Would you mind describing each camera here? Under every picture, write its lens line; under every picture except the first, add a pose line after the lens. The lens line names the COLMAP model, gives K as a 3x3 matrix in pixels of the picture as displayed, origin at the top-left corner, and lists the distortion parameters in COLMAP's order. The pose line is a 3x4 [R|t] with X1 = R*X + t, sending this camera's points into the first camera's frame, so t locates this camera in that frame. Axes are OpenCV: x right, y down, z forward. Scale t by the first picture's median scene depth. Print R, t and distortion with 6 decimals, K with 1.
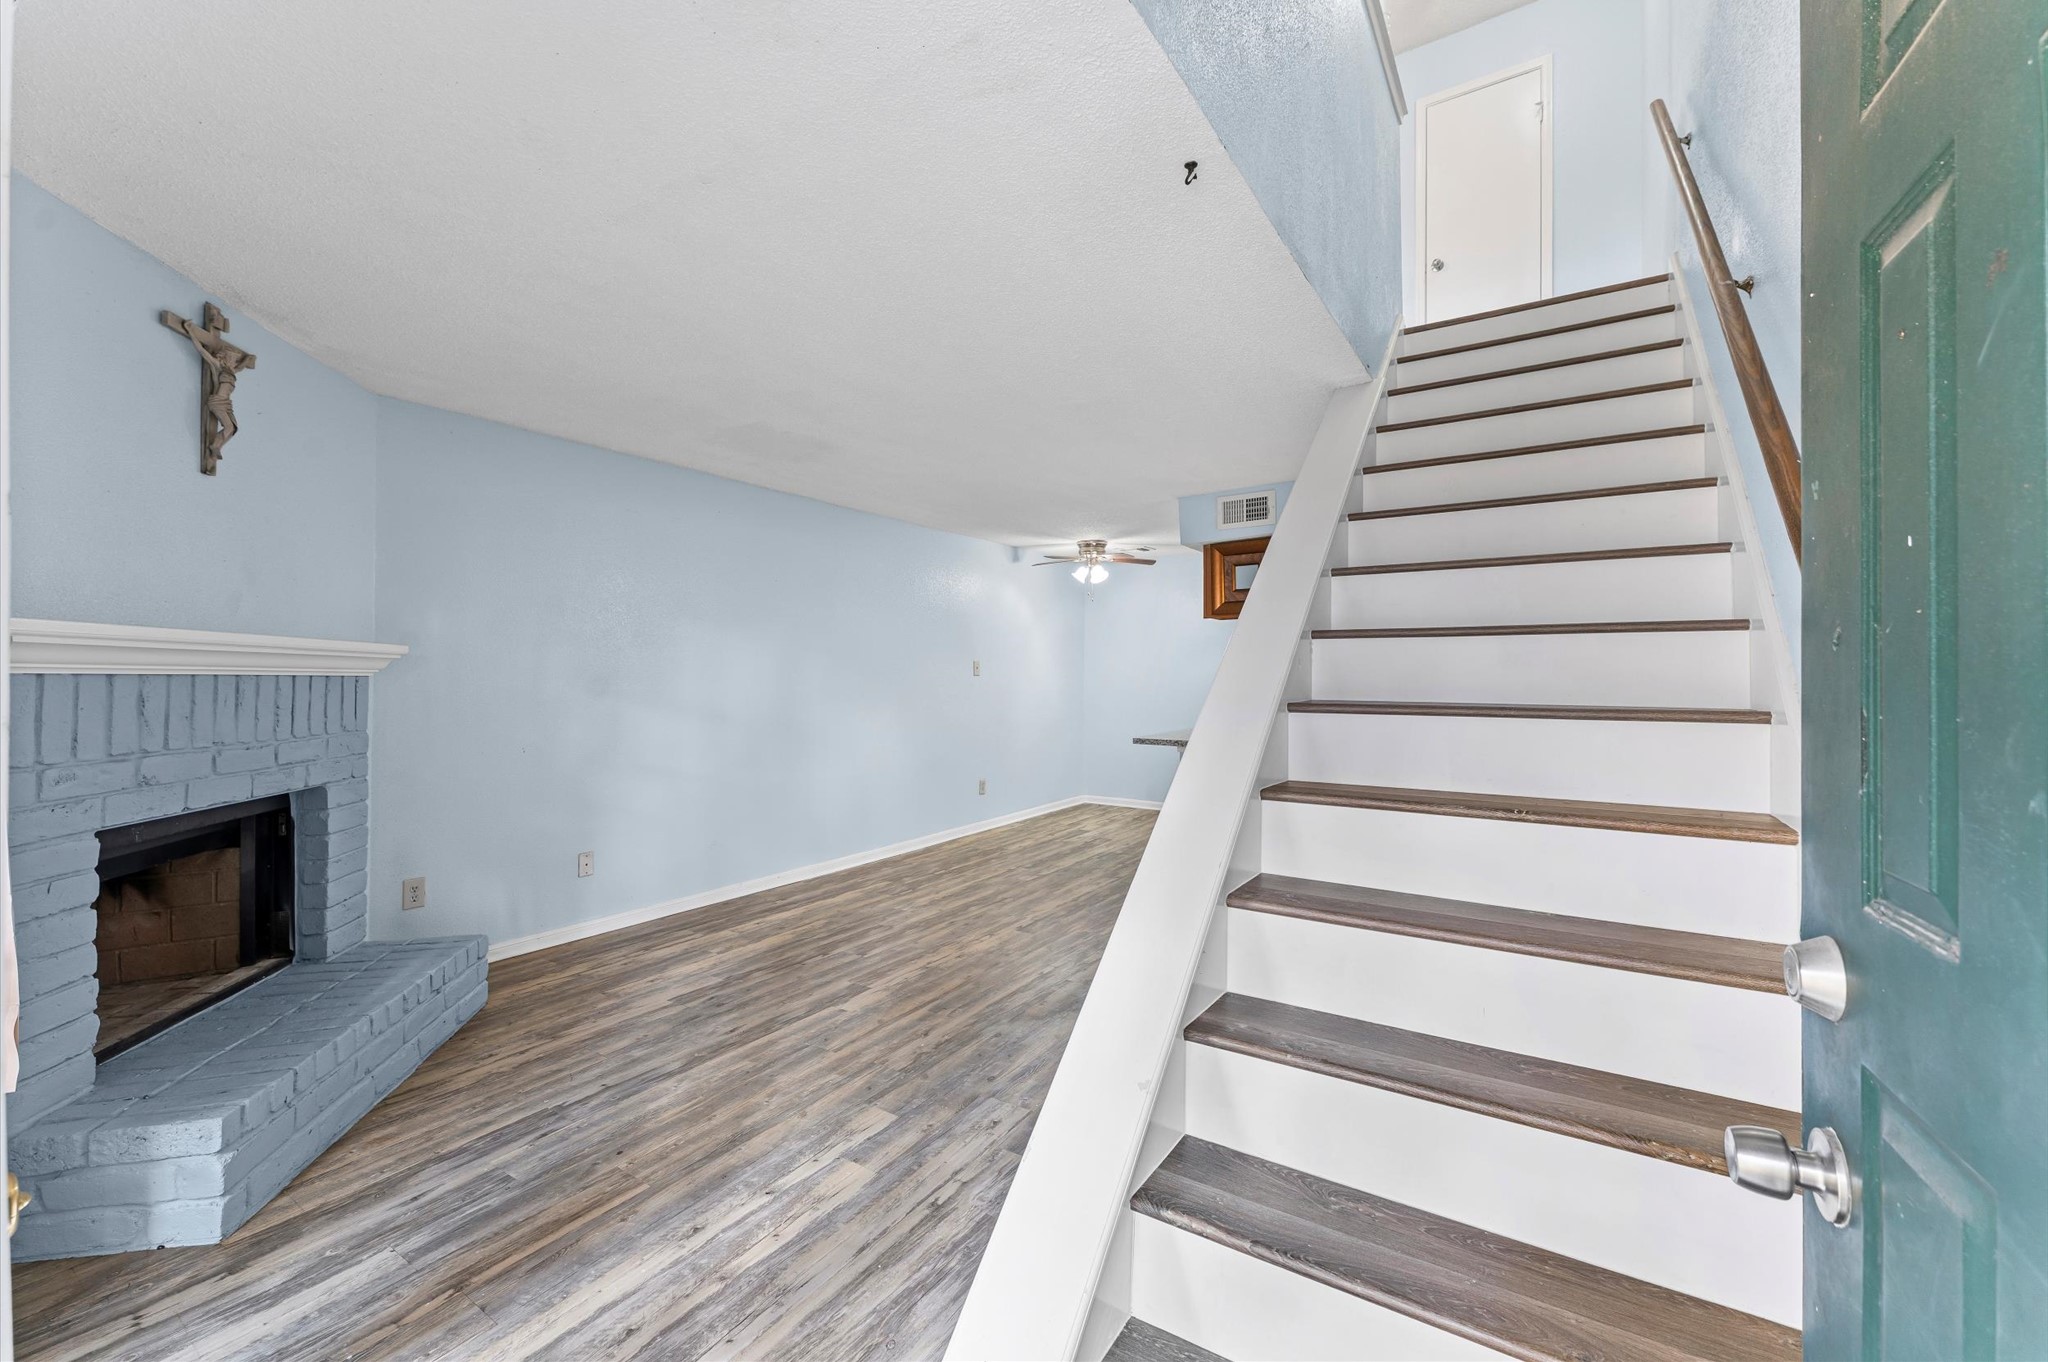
lens RADIAL K [[820.7, 0, 1026.5], [0, 820.7, 665.4], [0, 0, 1]] dist [-0.000081, -0.000678]
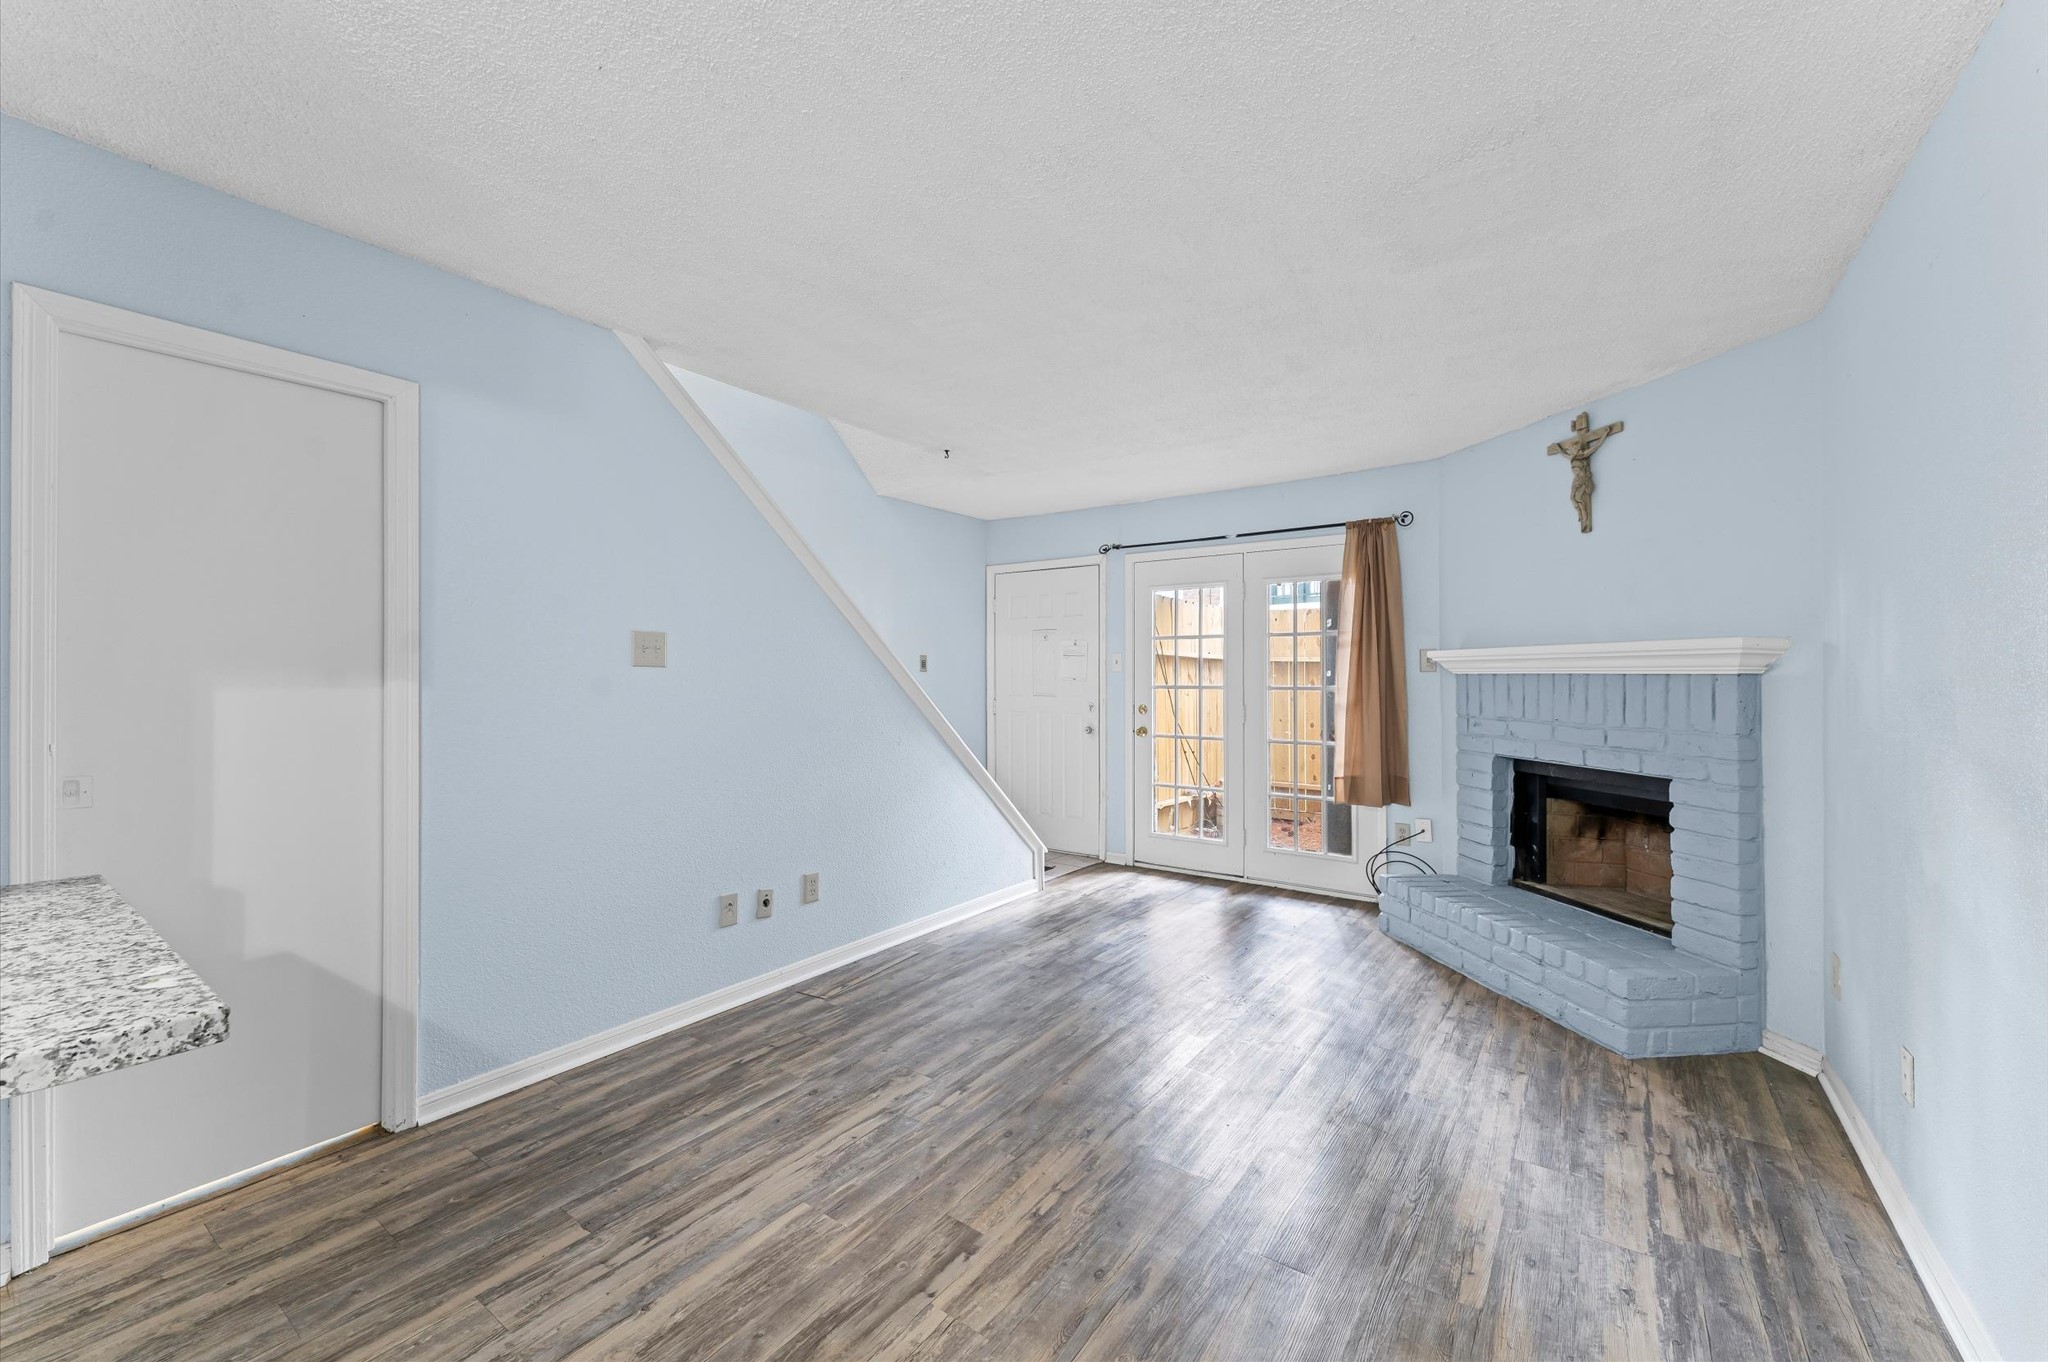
lens RADIAL K [[816.6, 0, 1020.1], [0, 816.6, 677.2], [0, 0, 1]] dist [-0.000412, -0.000633]
pose [[-0.998662, -0.007026, 0.051234, -0.073463], [-0.007783, 0.999863, -0.014590, 0.035719], [-0.051124, -0.014969, -0.998580, 1.952531]]
